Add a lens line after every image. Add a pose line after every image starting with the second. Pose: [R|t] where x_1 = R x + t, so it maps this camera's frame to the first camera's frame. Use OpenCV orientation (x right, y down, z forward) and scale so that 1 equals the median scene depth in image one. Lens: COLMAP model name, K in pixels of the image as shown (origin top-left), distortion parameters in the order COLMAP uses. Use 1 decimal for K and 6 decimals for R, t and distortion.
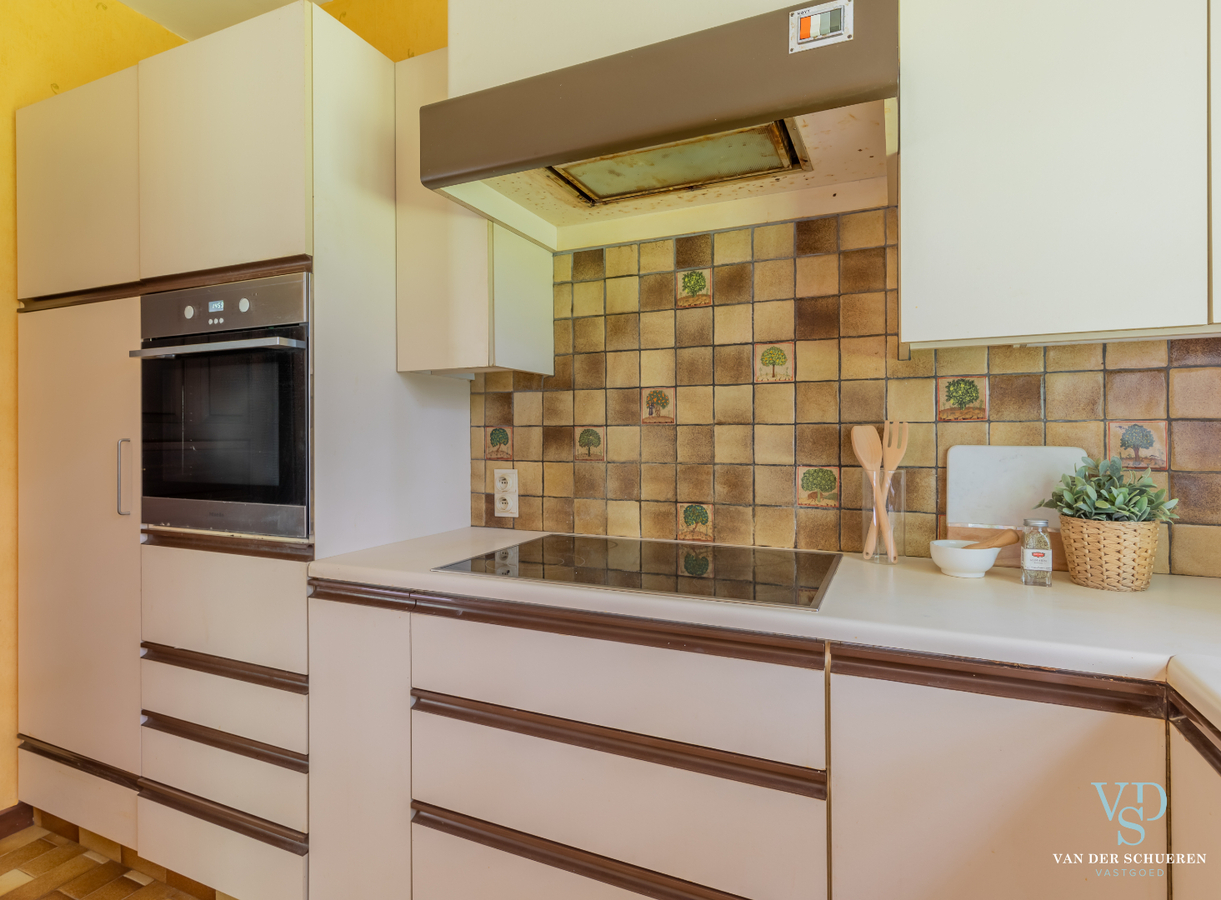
lens RADIAL K [[634.6, 0, 611.9], [0, 634.6, 432.5], [0, 0, 1]] dist [-0.001043, -0.000508]
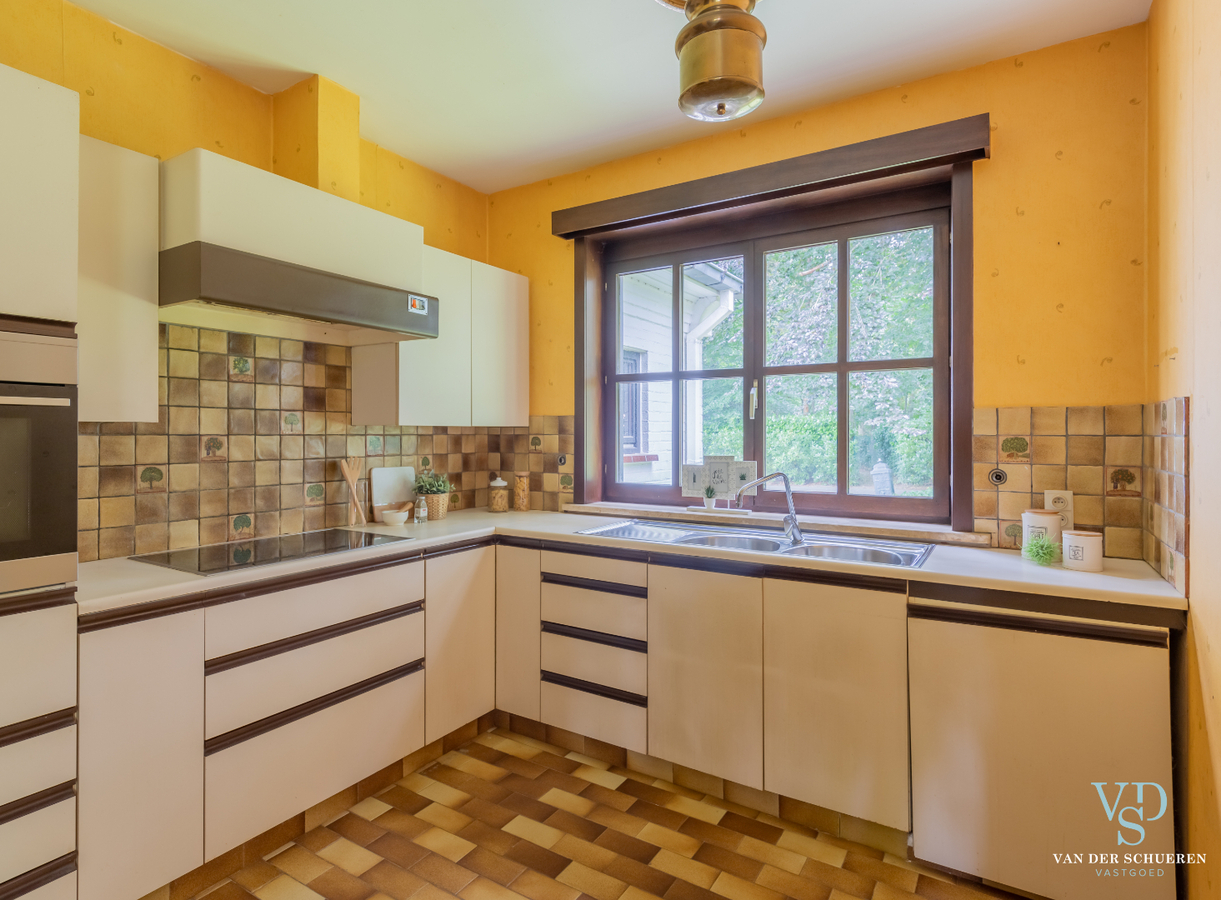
lens RADIAL K [[636.5, 0, 610.5], [0, 636.5, 441.5], [0, 0, 1]] dist [-0.003537, 0.000184]
pose [[0.132729, -0.007173, 0.991126, -1.245033], [-0.003184, 0.999966, 0.007664, -0.073667], [-0.991147, -0.004173, 0.132702, -0.052258]]
